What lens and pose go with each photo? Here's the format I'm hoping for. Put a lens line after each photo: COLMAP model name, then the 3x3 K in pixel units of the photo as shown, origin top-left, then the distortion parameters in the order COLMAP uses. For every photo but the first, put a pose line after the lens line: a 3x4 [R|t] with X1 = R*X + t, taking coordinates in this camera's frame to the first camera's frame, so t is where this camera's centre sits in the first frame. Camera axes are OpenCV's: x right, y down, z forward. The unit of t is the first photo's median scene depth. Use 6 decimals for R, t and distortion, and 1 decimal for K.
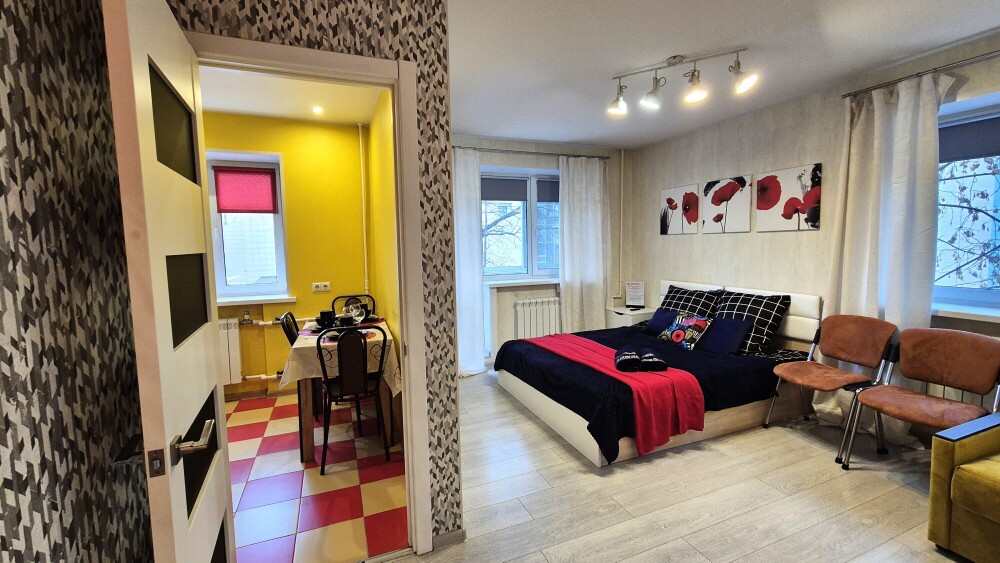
lens RADIAL K [[409.8, 0, 501.0], [0, 409.8, 276.8], [0, 0, 1]] dist [0.000545, 0.000128]
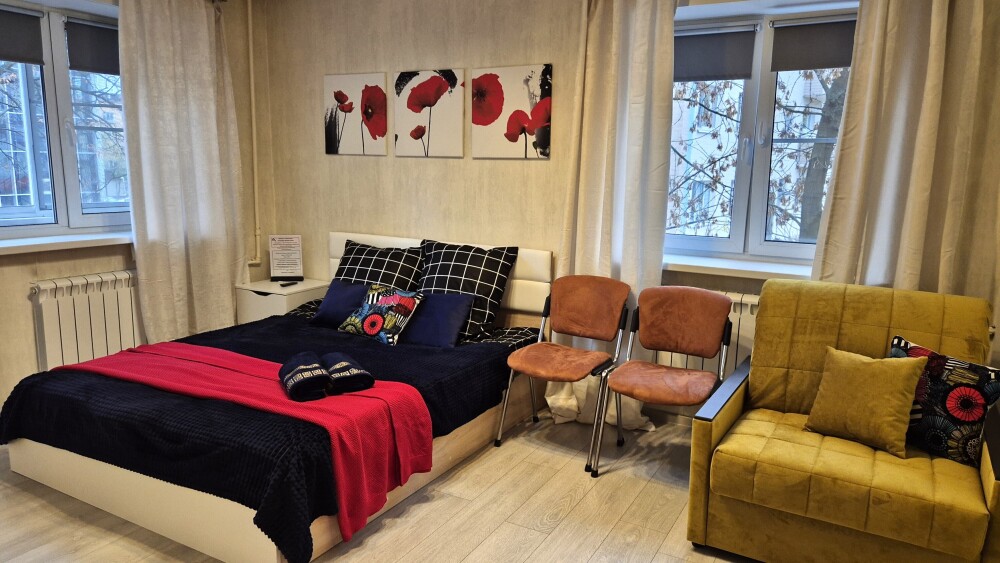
lens RADIAL K [[684.2, 0, 500.9], [0, 684.2, 286.2], [0, 0, 1]] dist [0.068882, -0.064193]
pose [[0.782841, -0.074474, 0.617749, -0.052988], [0.015251, 0.994810, 0.100605, -0.014636], [-0.622035, -0.069337, 0.779914, 0.092154]]
